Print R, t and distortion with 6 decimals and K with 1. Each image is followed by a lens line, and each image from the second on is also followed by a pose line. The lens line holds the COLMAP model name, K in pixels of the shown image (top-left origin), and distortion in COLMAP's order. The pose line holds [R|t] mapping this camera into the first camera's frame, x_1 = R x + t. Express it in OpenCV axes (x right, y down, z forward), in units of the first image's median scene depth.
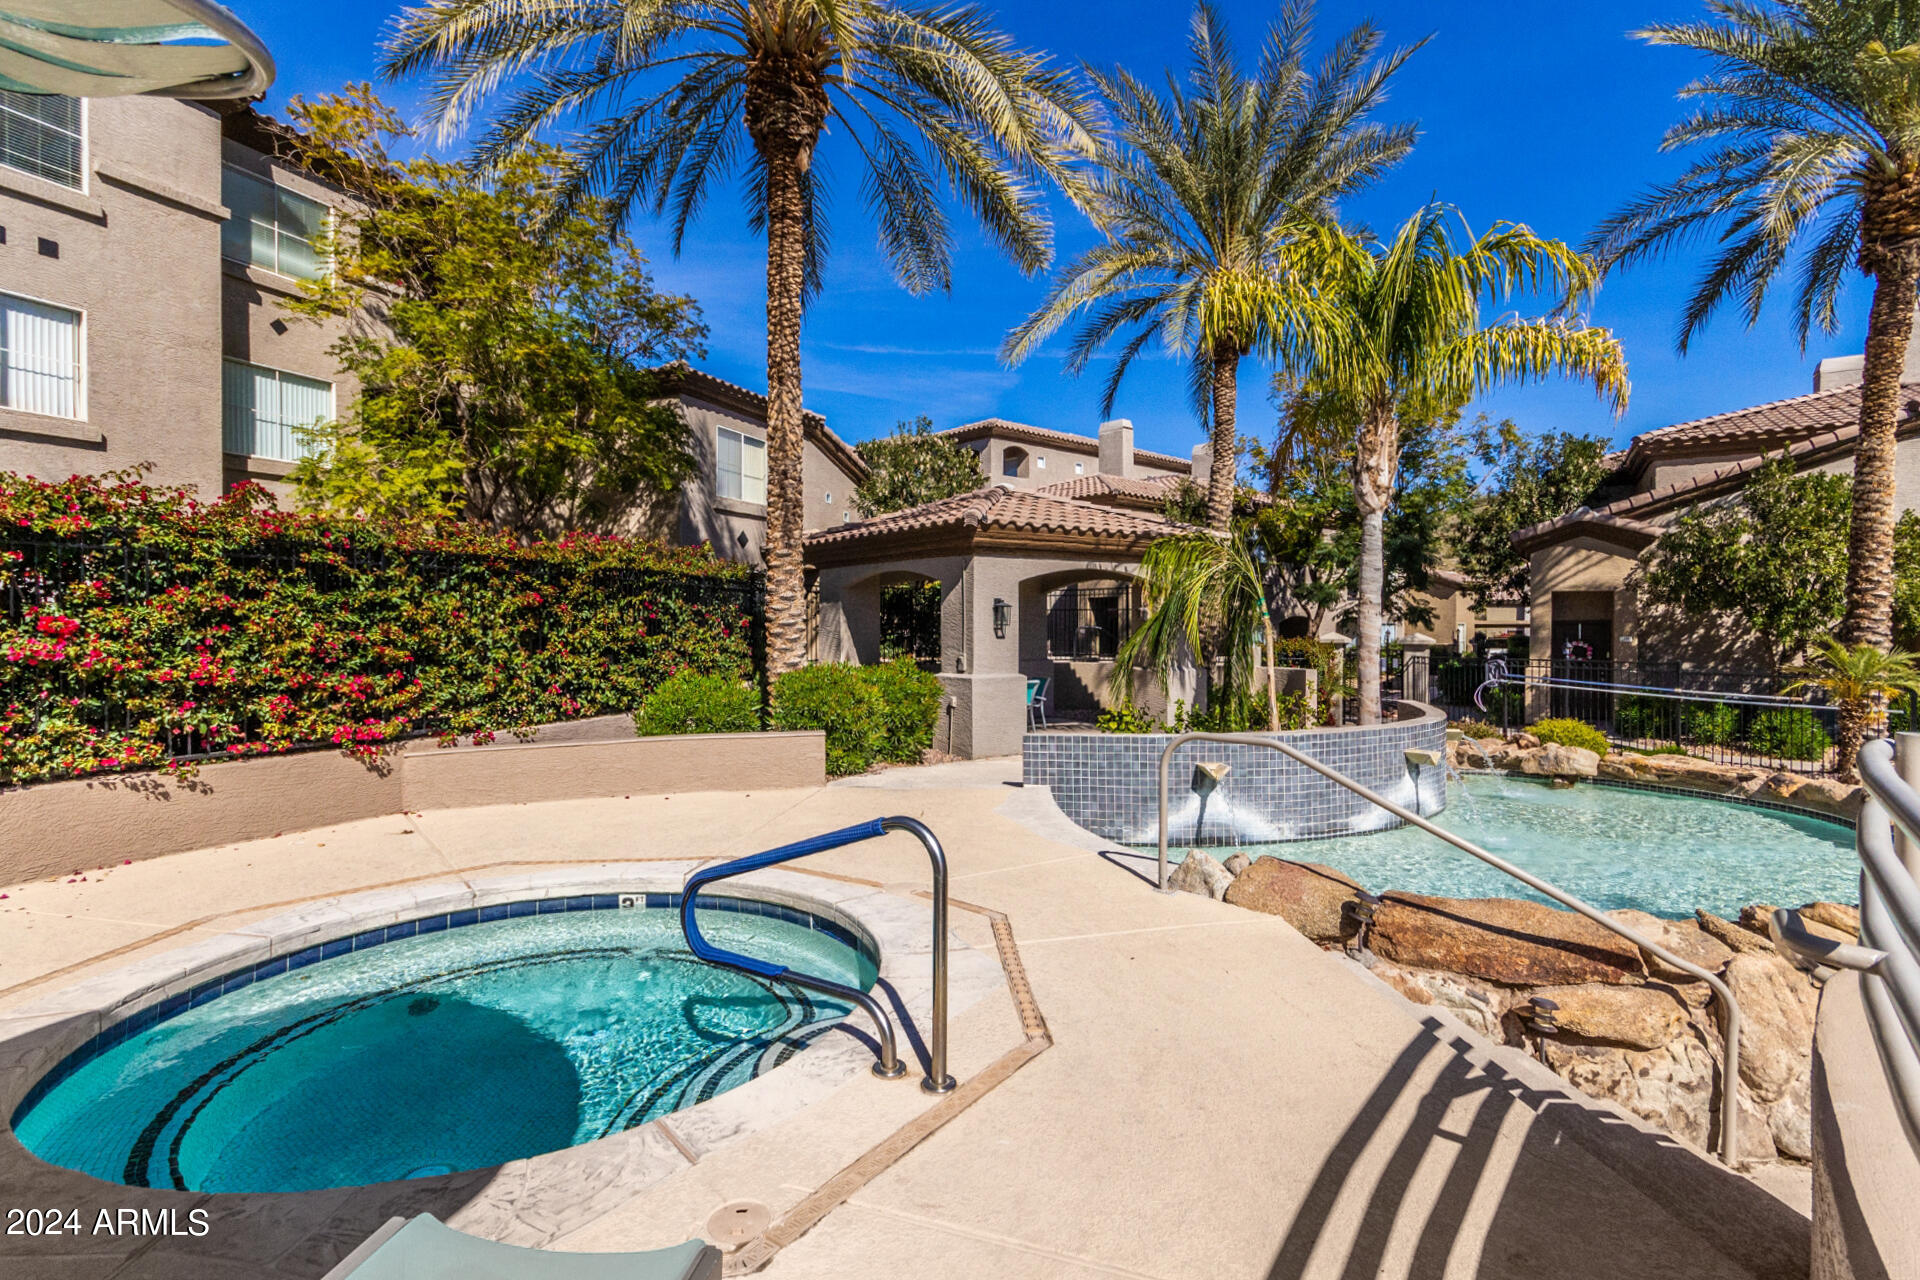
lens RADIAL K [[885.7, 0, 960.0], [0, 885.7, 640.0], [0, 0, 1]] dist [0.000169, 0.000055]
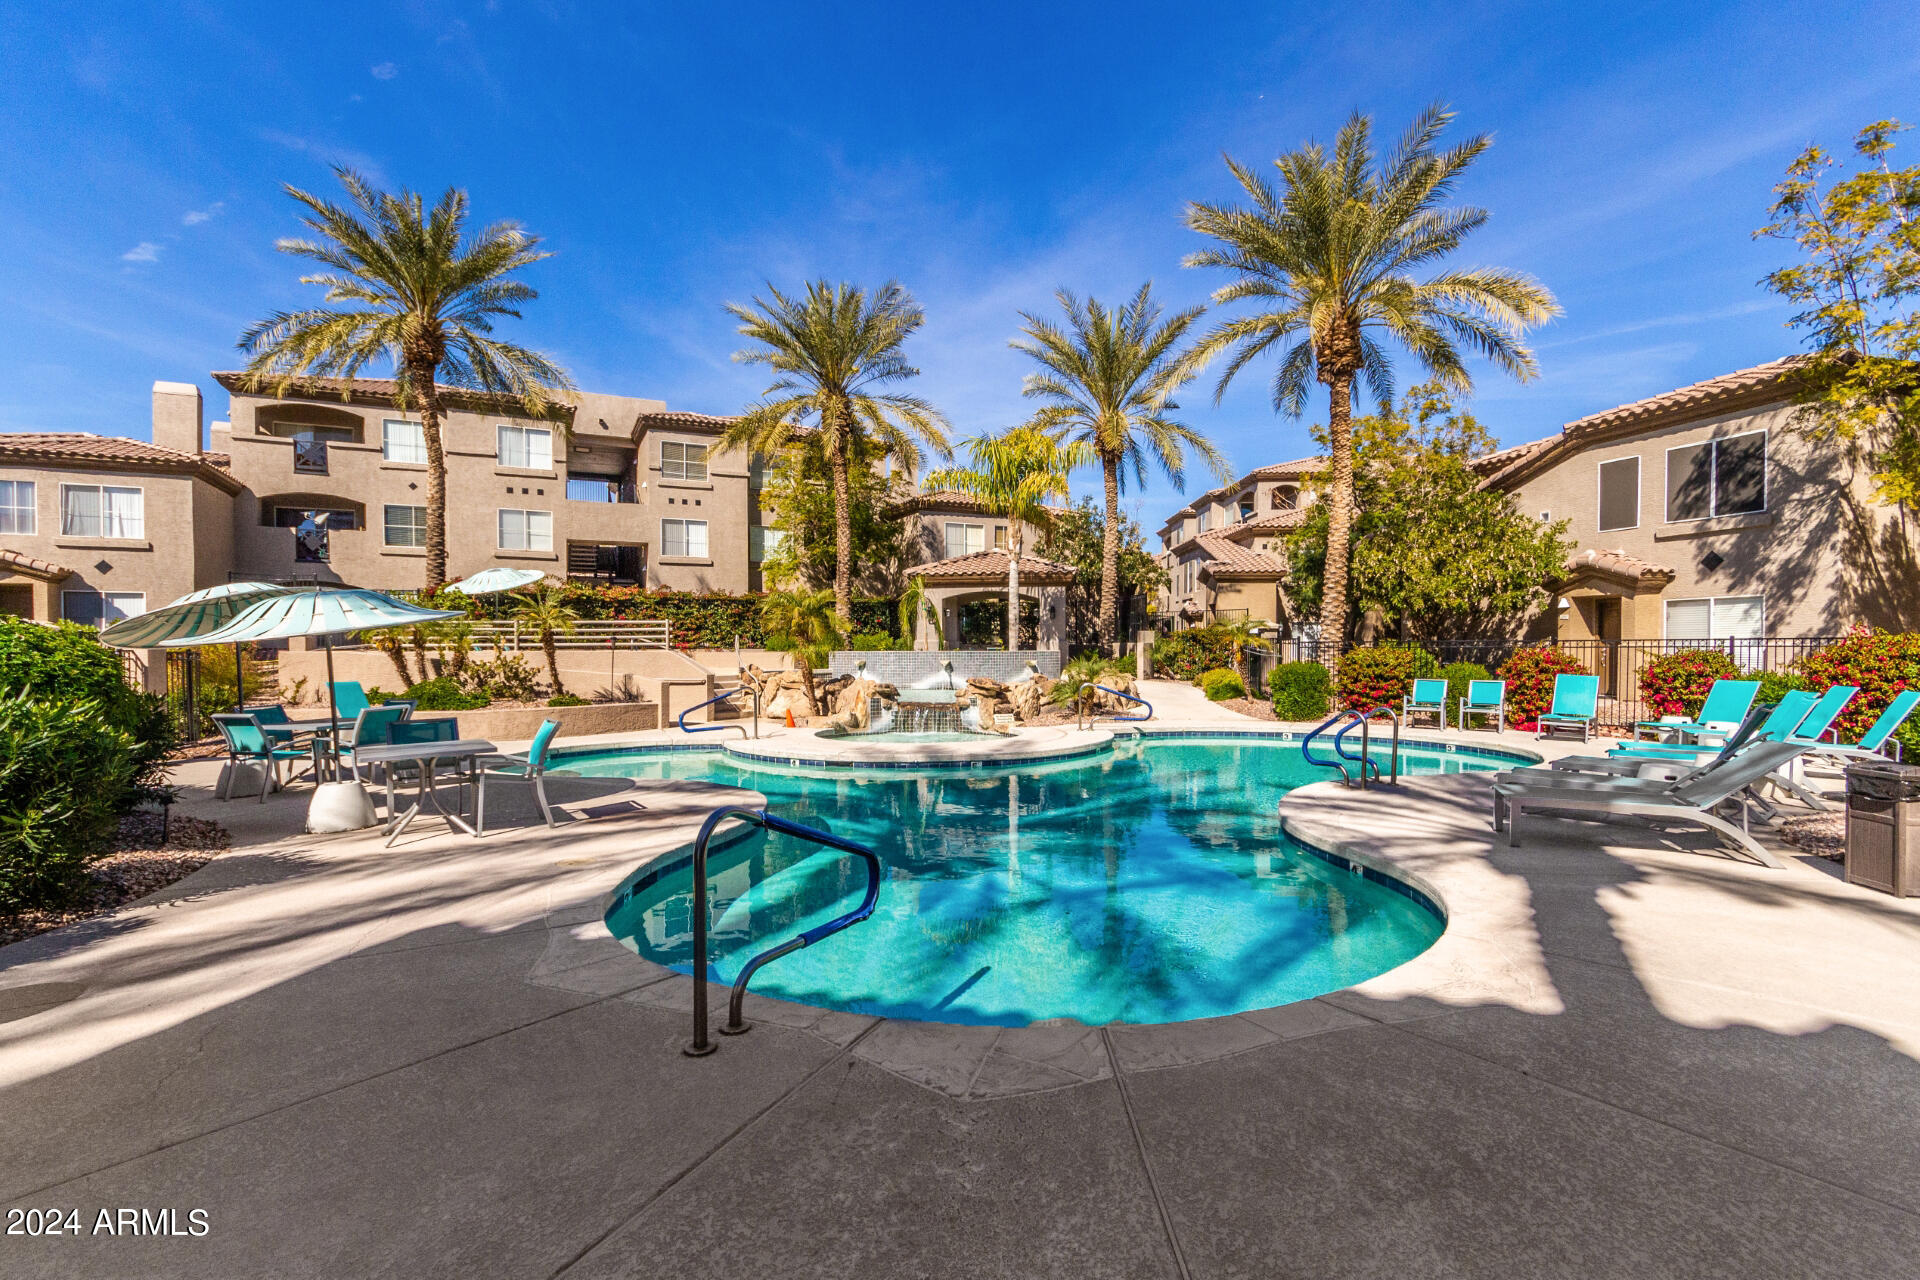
lens RADIAL K [[885.7, 0, 960.0], [0, 885.7, 640.0], [0, 0, 1]] dist [0.000169, 0.000055]
pose [[0.732631, -0.008384, -0.680574, 1.538551], [-0.012238, 0.999600, -0.025489, 0.087679], [0.680516, 0.027003, 0.732236, -0.547546]]
